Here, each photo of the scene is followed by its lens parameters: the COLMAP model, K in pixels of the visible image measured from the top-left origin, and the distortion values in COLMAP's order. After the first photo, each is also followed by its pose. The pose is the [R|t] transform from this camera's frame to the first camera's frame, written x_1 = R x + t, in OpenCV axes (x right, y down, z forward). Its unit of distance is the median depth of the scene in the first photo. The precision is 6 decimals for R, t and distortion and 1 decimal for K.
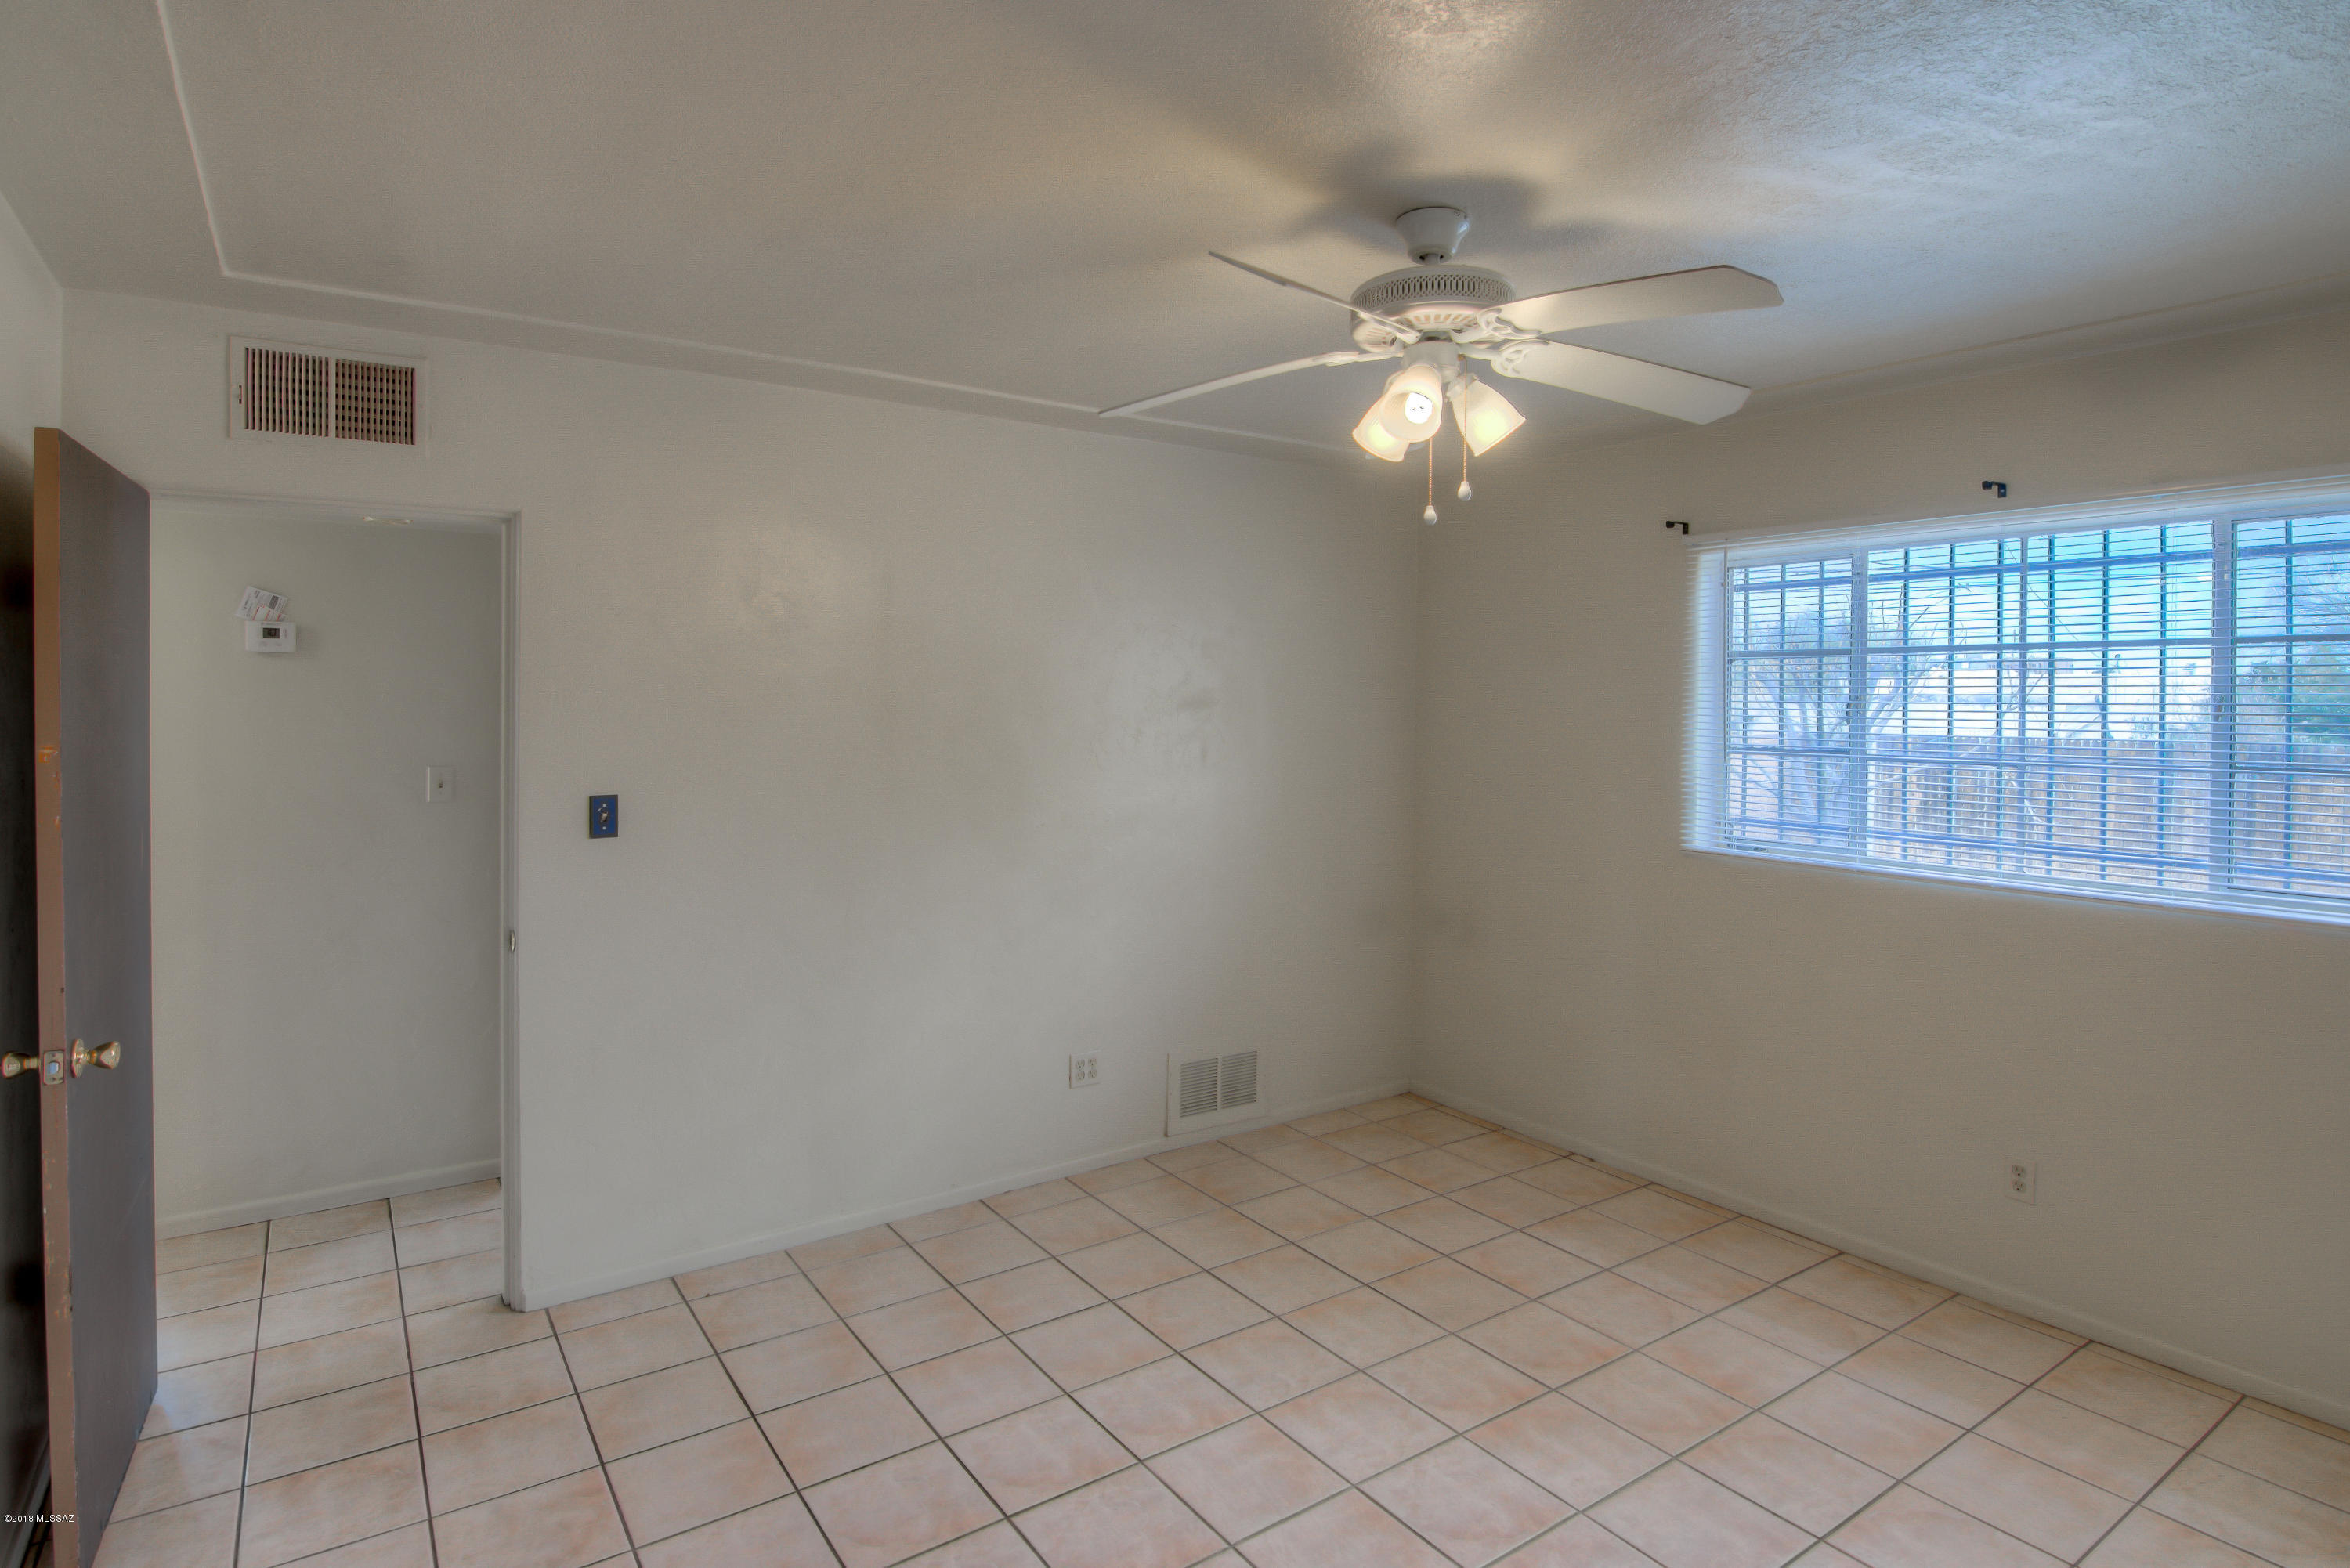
lens RADIAL K [[1239.0, 0, 1171.0], [0, 1239.0, 716.3], [0, 0, 1]] dist [-0.001436, -0.000554]
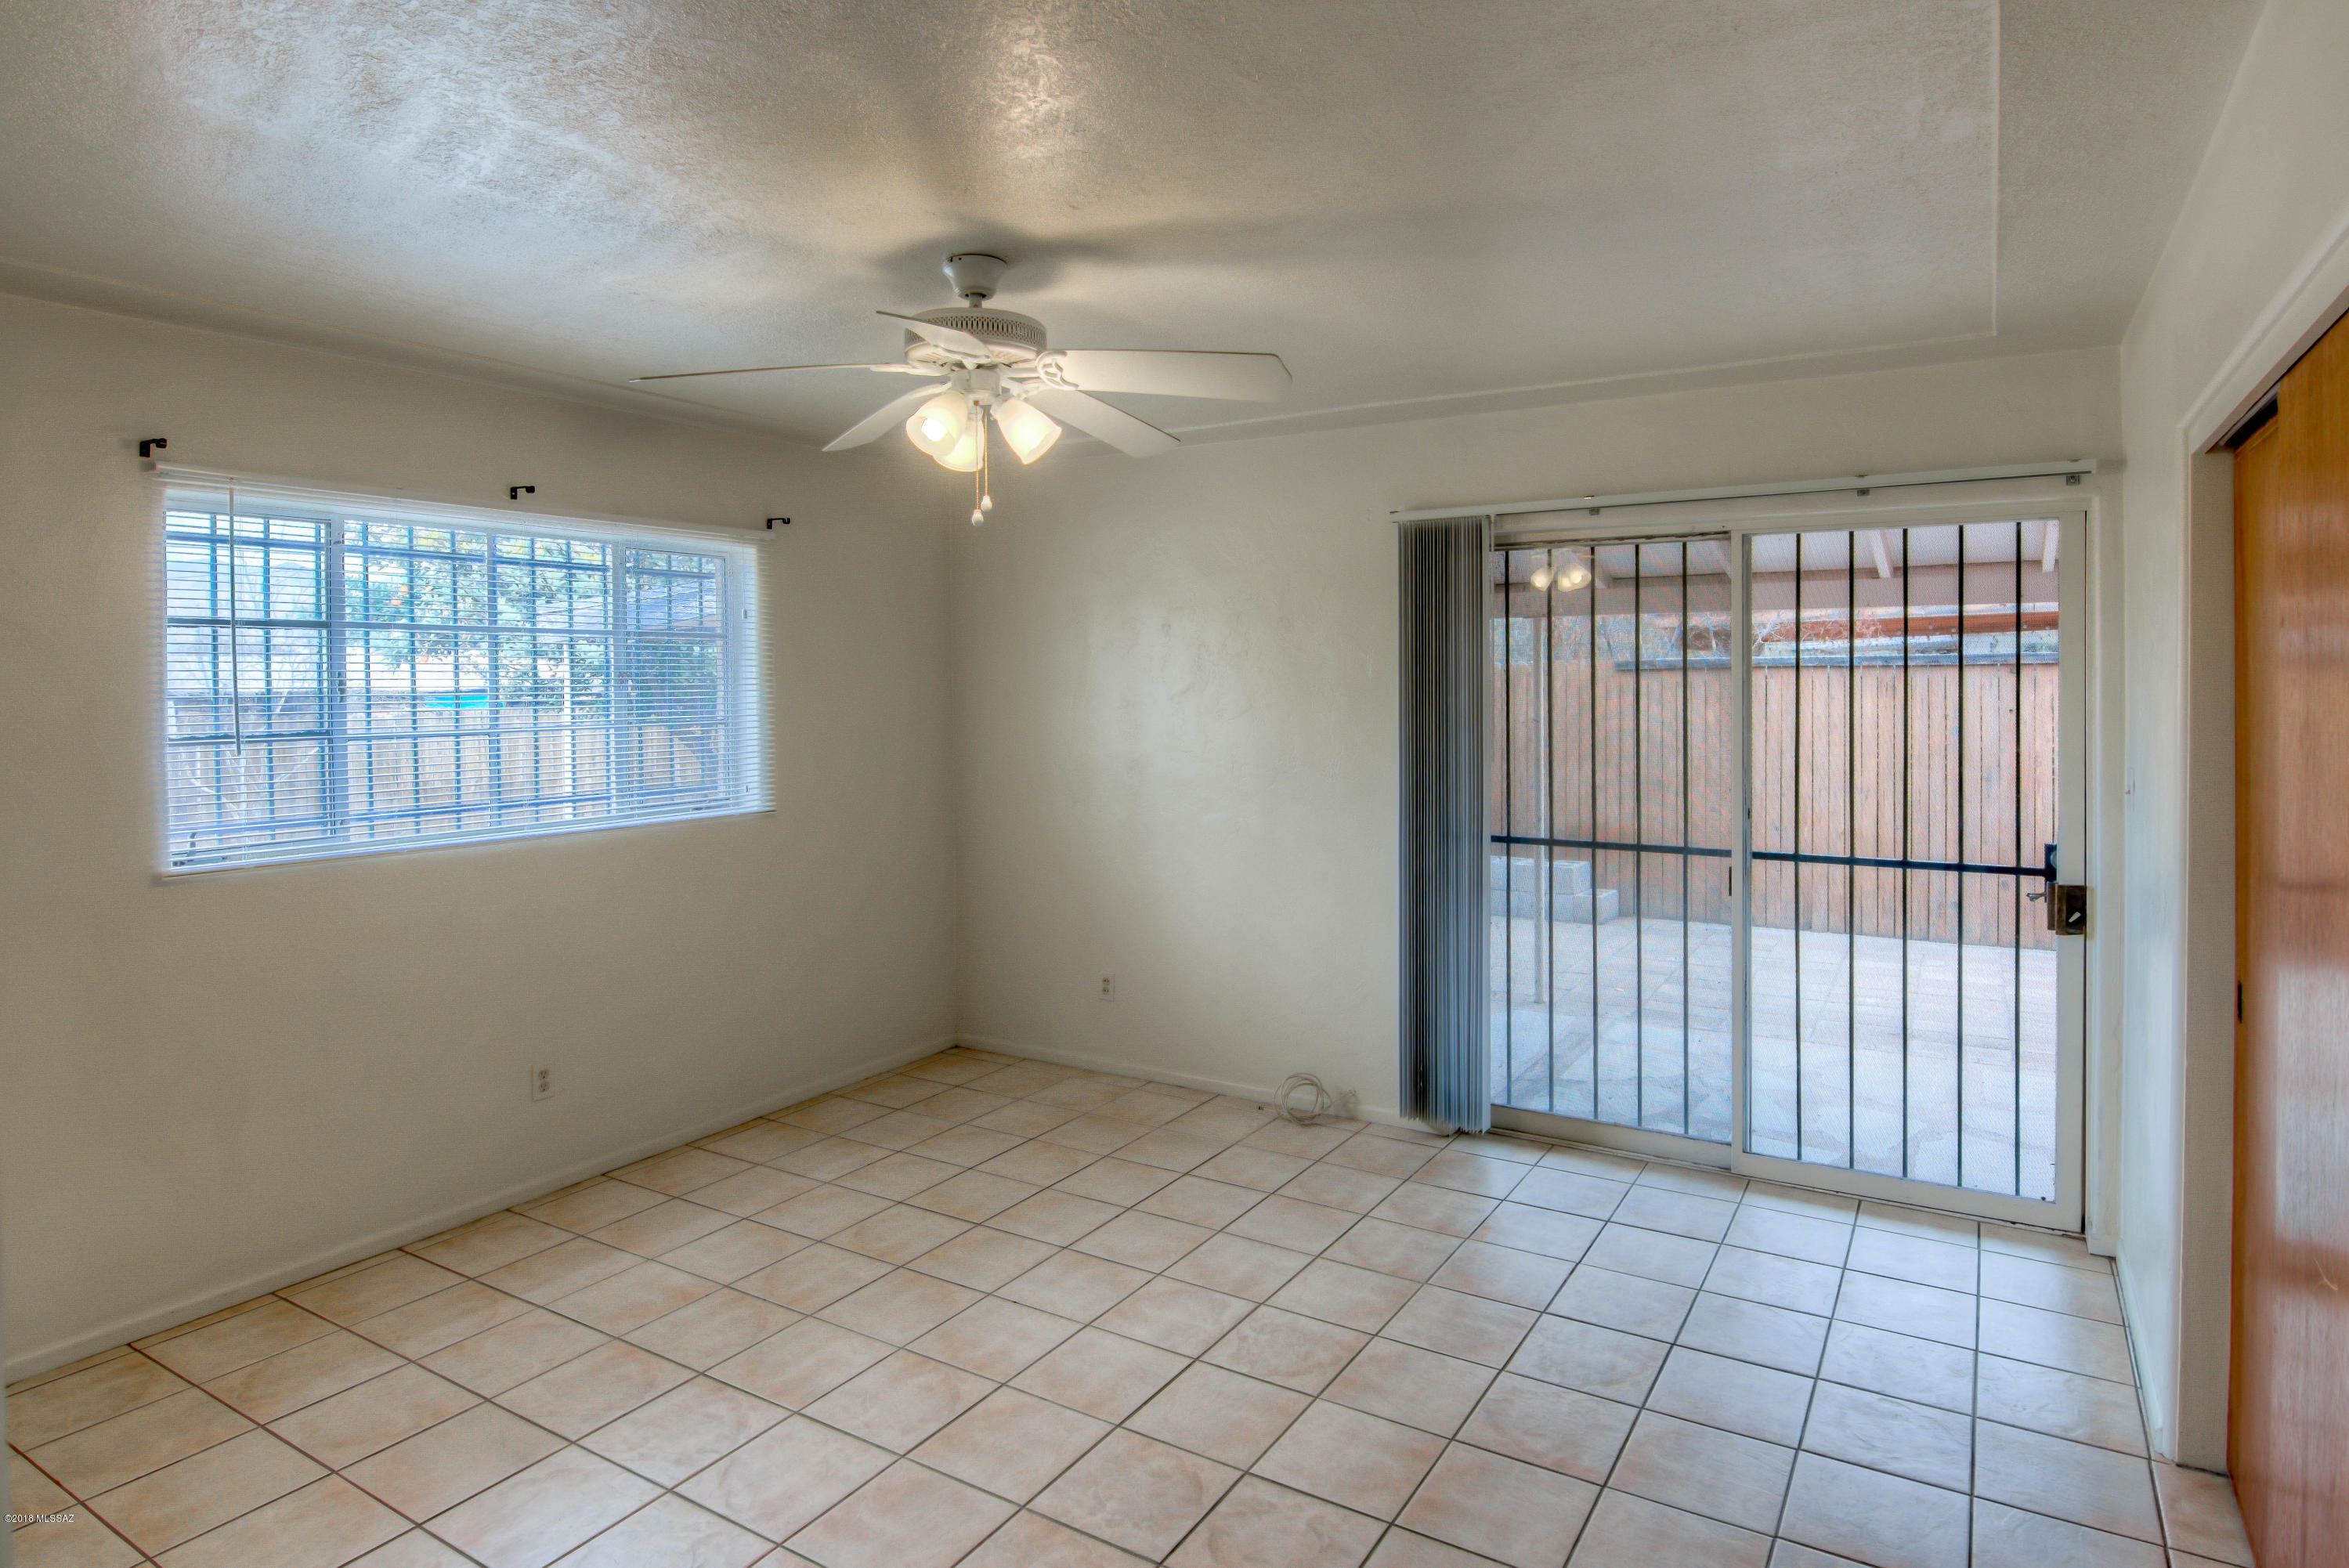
lens RADIAL K [[1347.1, 0, 1171.3], [0, 1347.1, 681.4], [0, 0, 1]] dist [0.002382, -0.000513]
pose [[-0.397728, -0.004113, 0.917494, -0.714358], [0.014360, 0.999840, 0.010707, -0.012813], [-0.917391, 0.017434, -0.397605, 0.928949]]
